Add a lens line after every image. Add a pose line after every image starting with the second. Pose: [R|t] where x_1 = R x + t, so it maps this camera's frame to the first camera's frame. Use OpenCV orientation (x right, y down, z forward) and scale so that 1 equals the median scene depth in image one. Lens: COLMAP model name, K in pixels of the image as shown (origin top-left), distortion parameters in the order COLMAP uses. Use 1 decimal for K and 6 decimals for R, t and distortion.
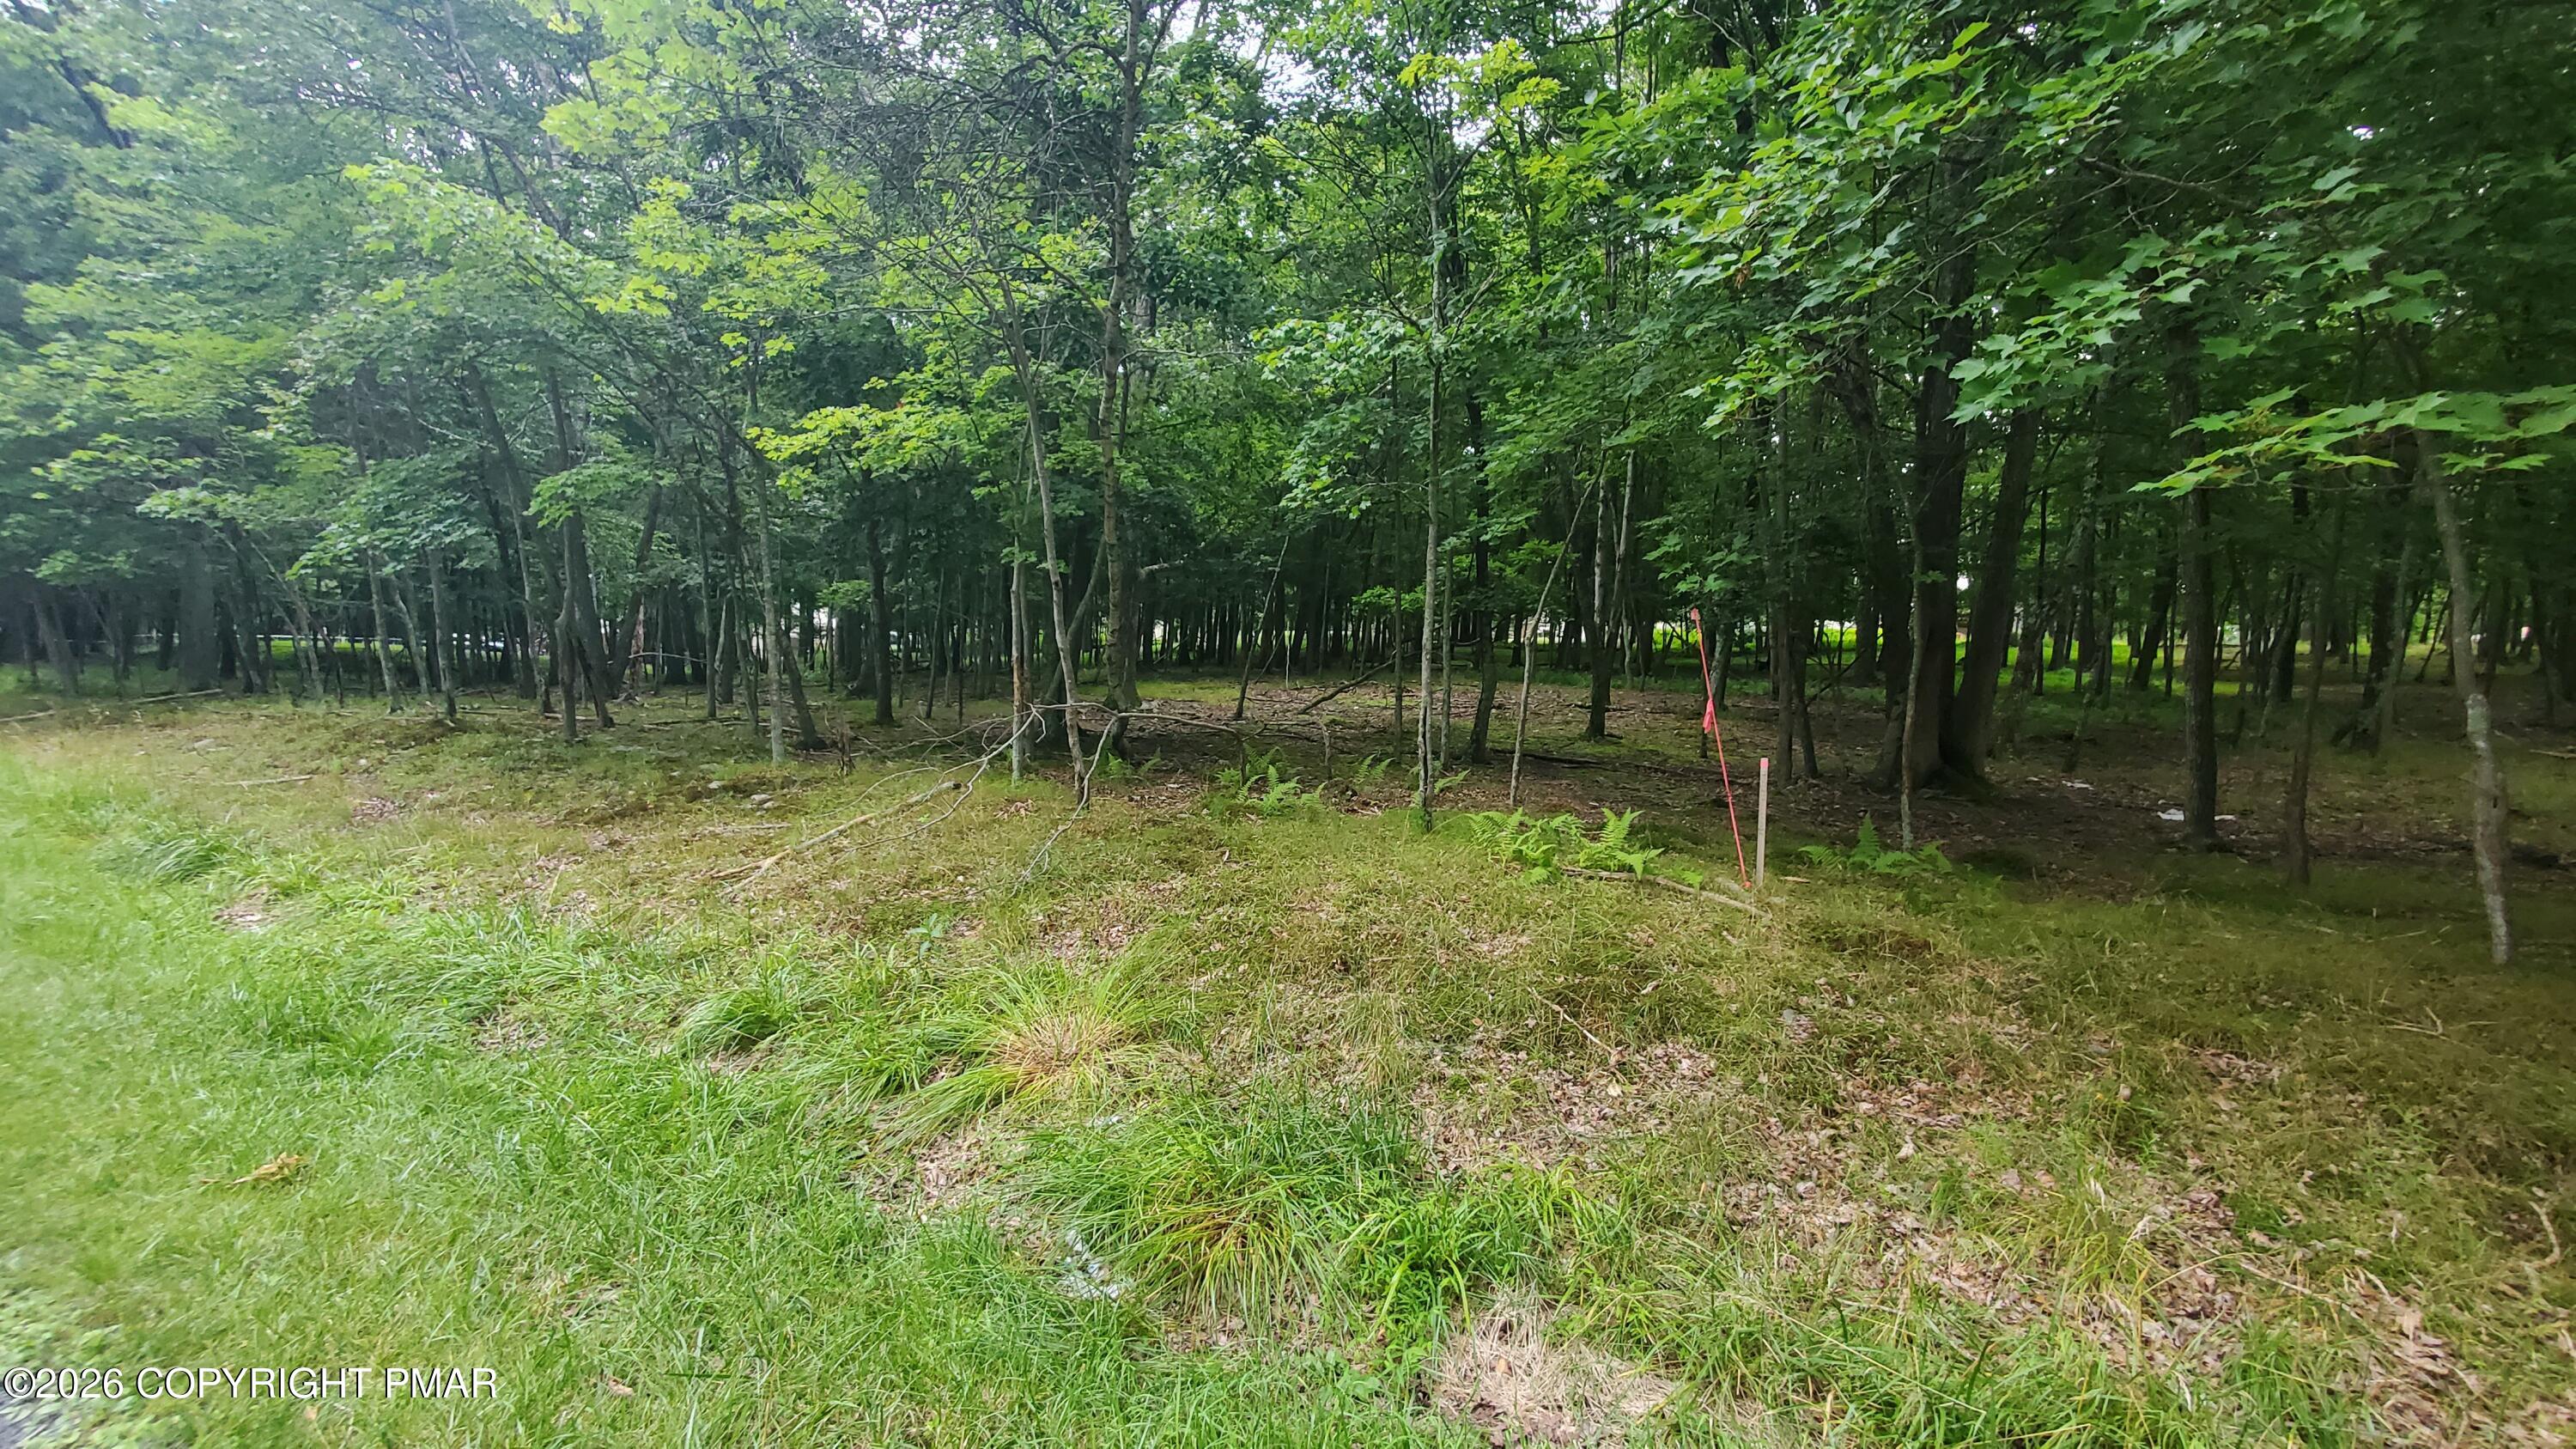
lens RADIAL K [[1023.9, 0, 1295.0], [0, 1023.9, 733.7], [0, 0, 1]] dist [0.004102, -0.003530]
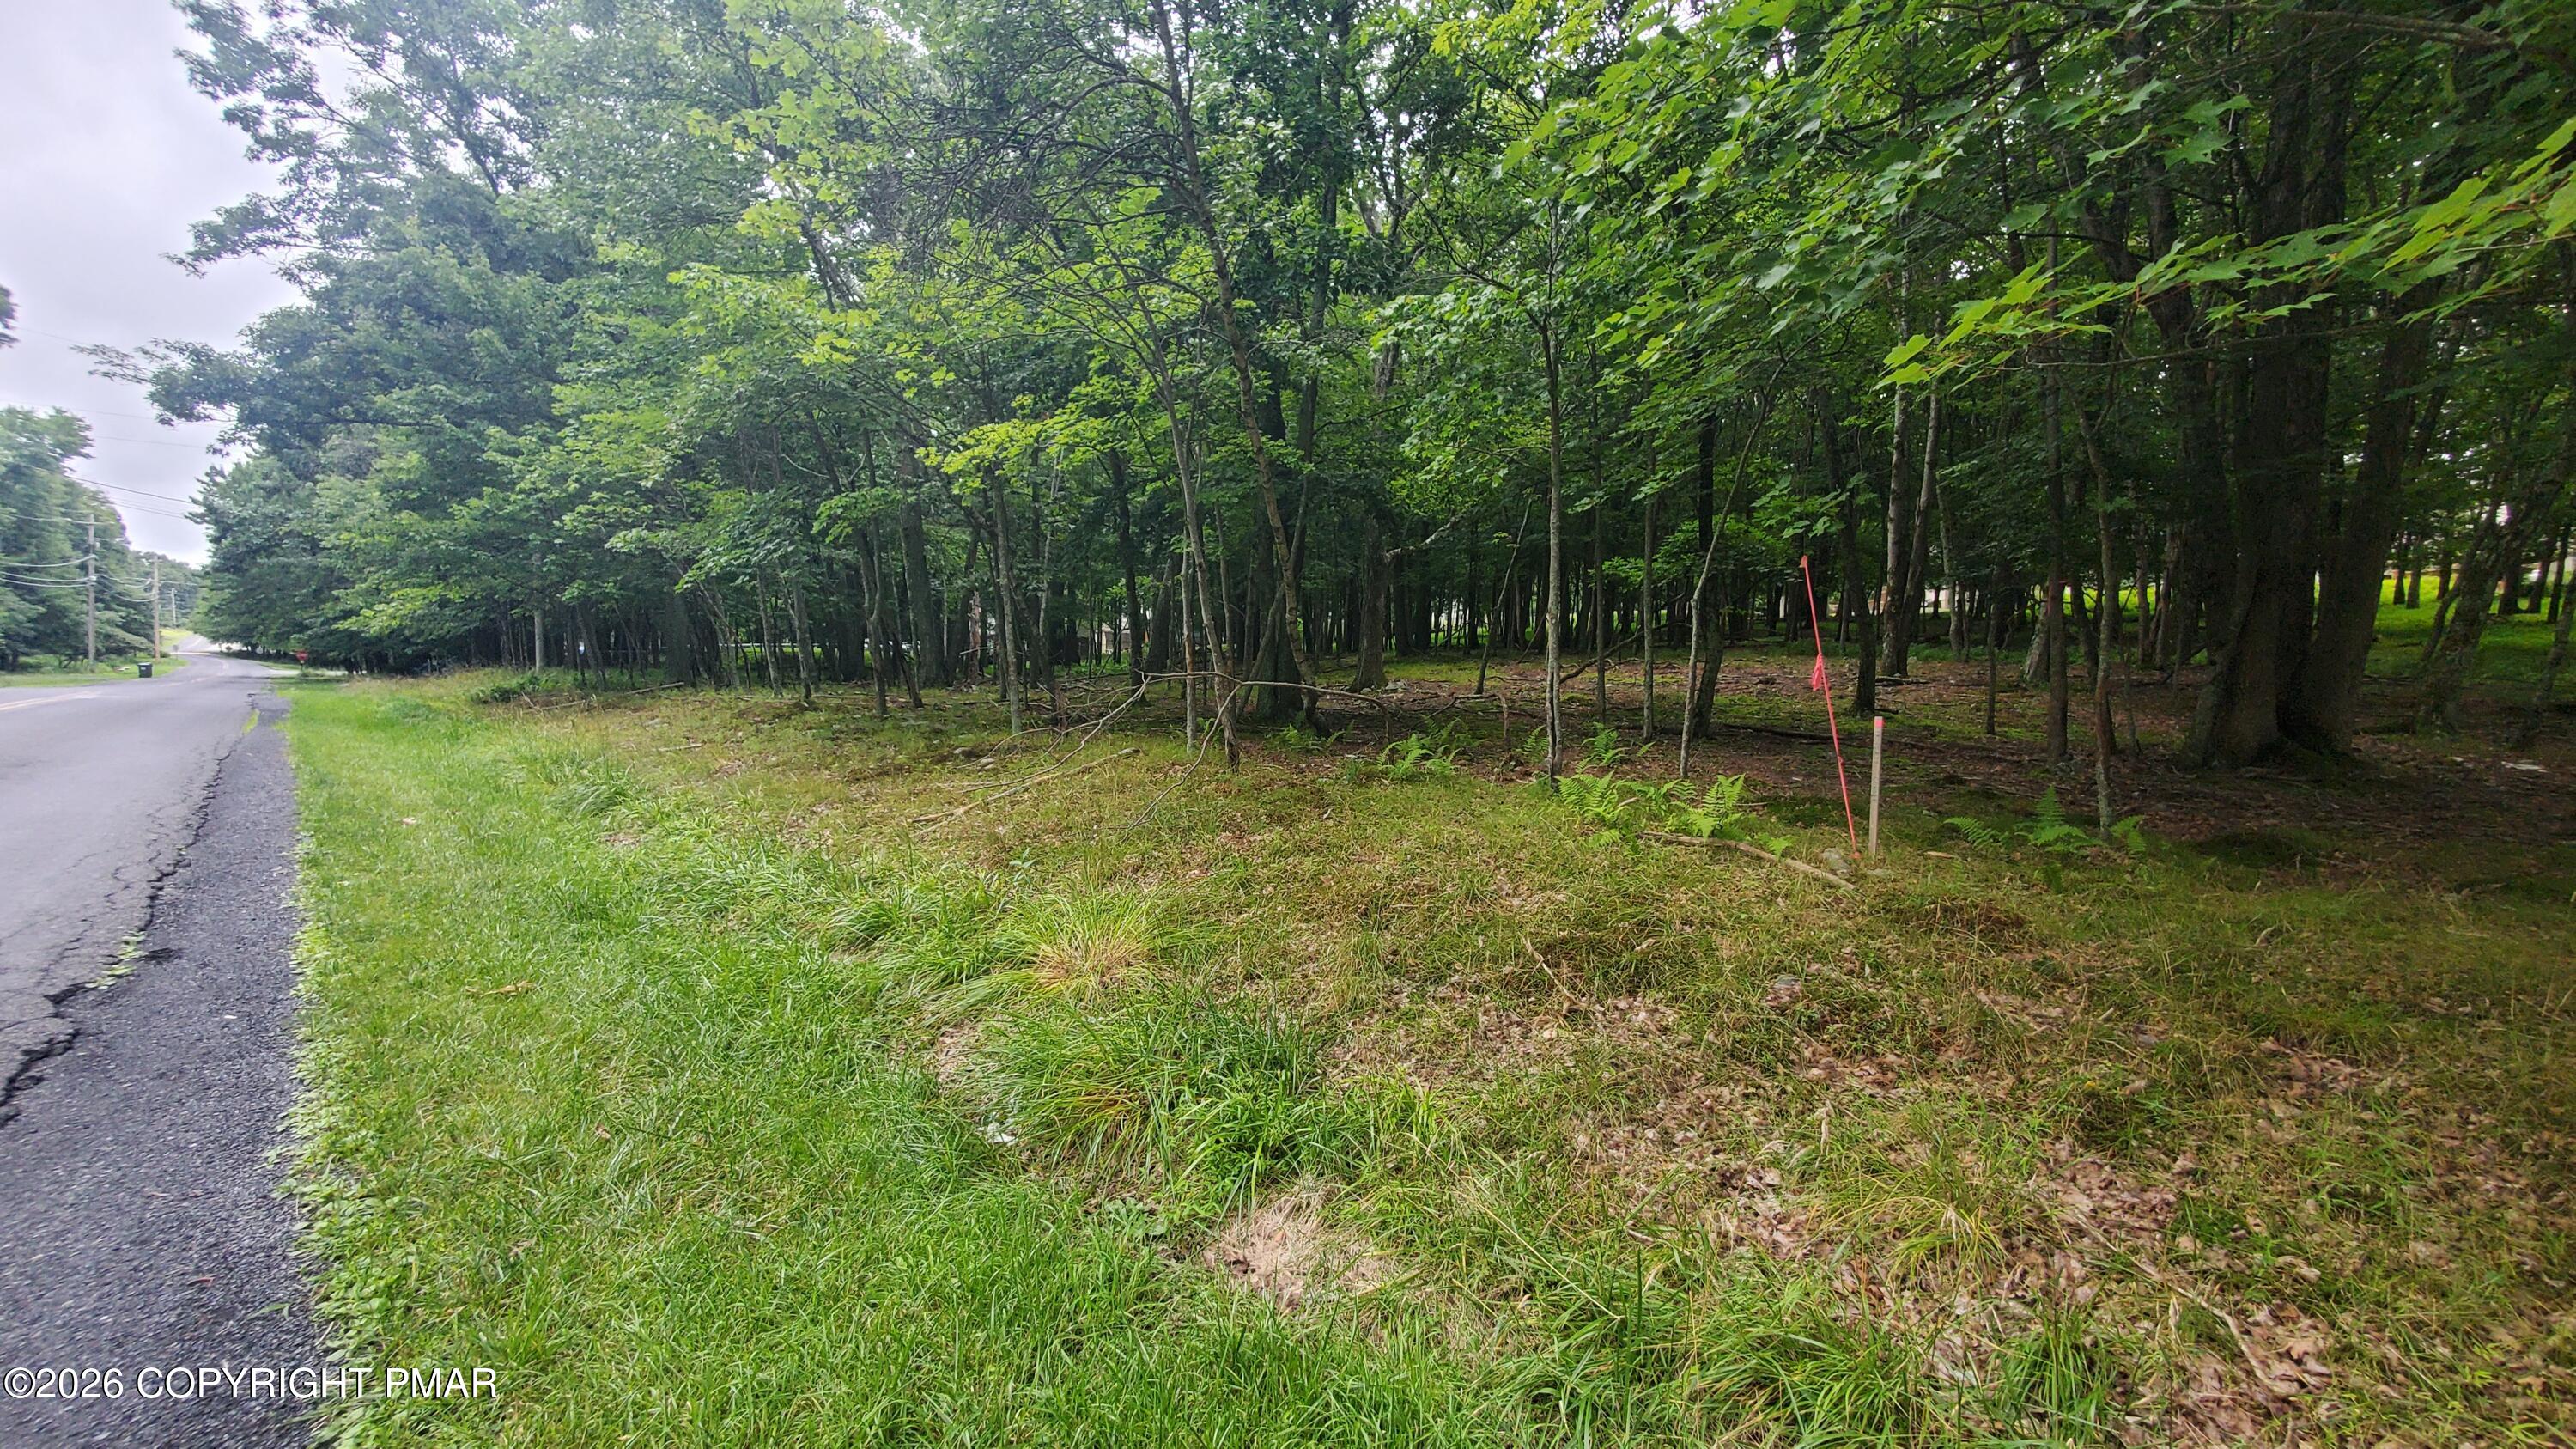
lens RADIAL K [[1023.9, 0, 1295.0], [0, 1023.9, 733.7], [0, 0, 1]] dist [0.004102, -0.003530]
pose [[0.952991, -0.000533, -0.302999, 0.162261], [0.004362, 0.999919, 0.011959, 0.017039], [0.302968, -0.012719, 0.952916, -0.013762]]
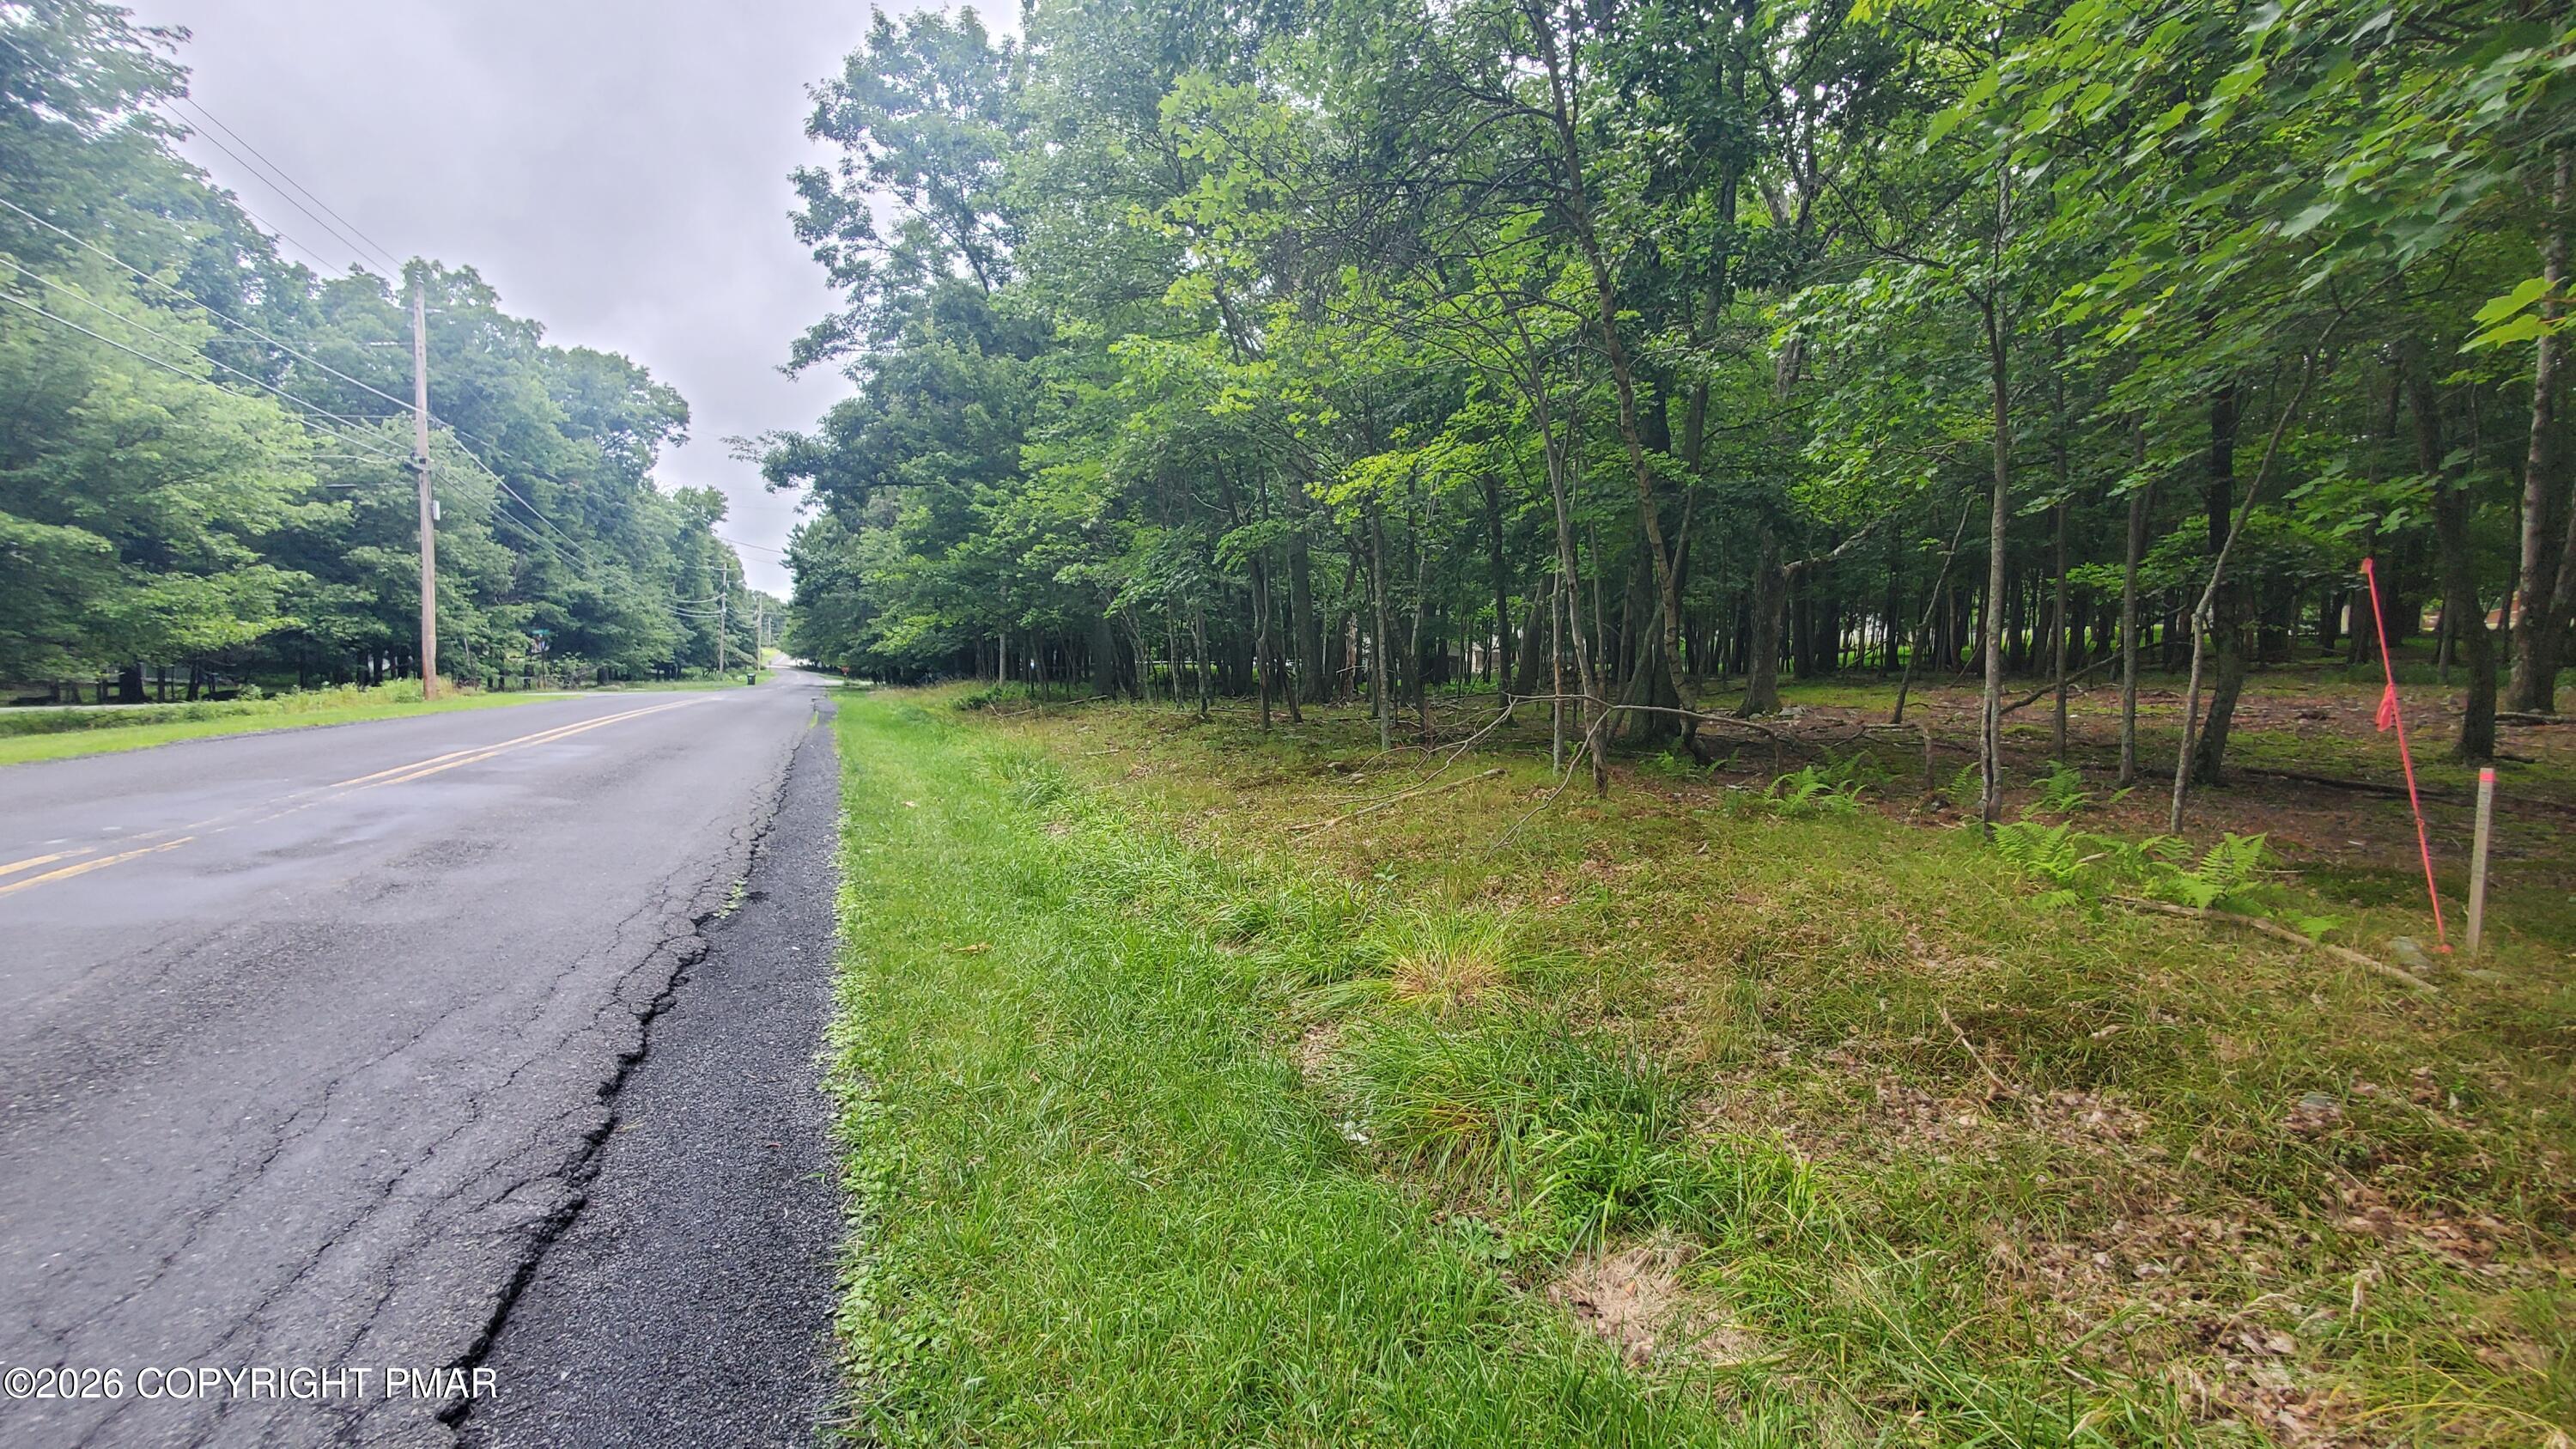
lens RADIAL K [[1025.2, 0, 1296.7], [0, 1025.2, 733.8], [0, 0, 1]] dist [0.002666, -0.003835]
pose [[0.789035, 0.019270, -0.614046, 0.167480], [-0.026131, 0.999656, -0.002207, 0.015370], [0.613793, 0.017787, 0.789267, -0.019425]]
